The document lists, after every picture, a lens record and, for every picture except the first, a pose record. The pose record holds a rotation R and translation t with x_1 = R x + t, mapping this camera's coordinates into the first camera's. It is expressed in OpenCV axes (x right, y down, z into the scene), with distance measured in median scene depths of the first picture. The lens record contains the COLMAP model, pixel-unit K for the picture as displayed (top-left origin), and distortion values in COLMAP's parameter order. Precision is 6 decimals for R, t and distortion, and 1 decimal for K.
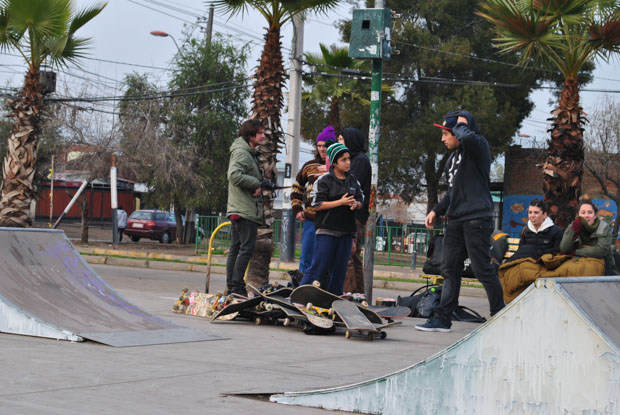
lens RADIAL K [[1424.4, 0, 310.0], [0, 1424.4, 208.6], [0, 0, 1]] dist [0.025458, 0.000000]
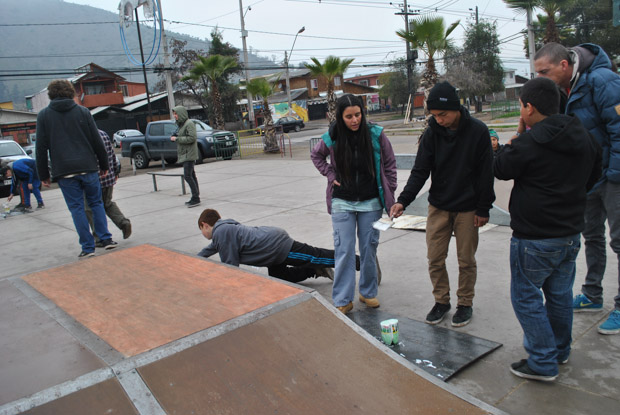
lens RADIAL K [[545.4, 0, 311.1], [0, 545.4, 207.4], [0, 0, 1]] dist [-0.074009, -0.003066]
pose [[0.923363, -0.099703, -0.370757, -0.085757], [0.170268, 0.971874, 0.162696, -0.043925], [0.344108, -0.213356, 0.914368, 0.139075]]
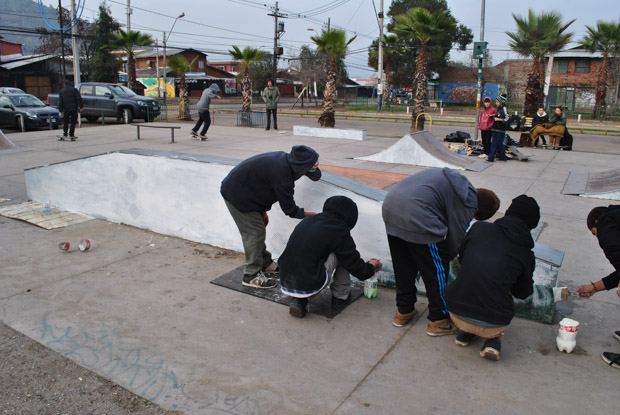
lens RADIAL K [[490.2, 0, 307.4], [0, 490.2, 203.0], [0, 0, 1]] dist [-0.095278, 0.021405]
pose [[0.997523, -0.038187, -0.059068, -0.220229], [0.051212, 0.969969, 0.237778, -0.056360], [0.048214, -0.240214, 0.969522, -0.058234]]
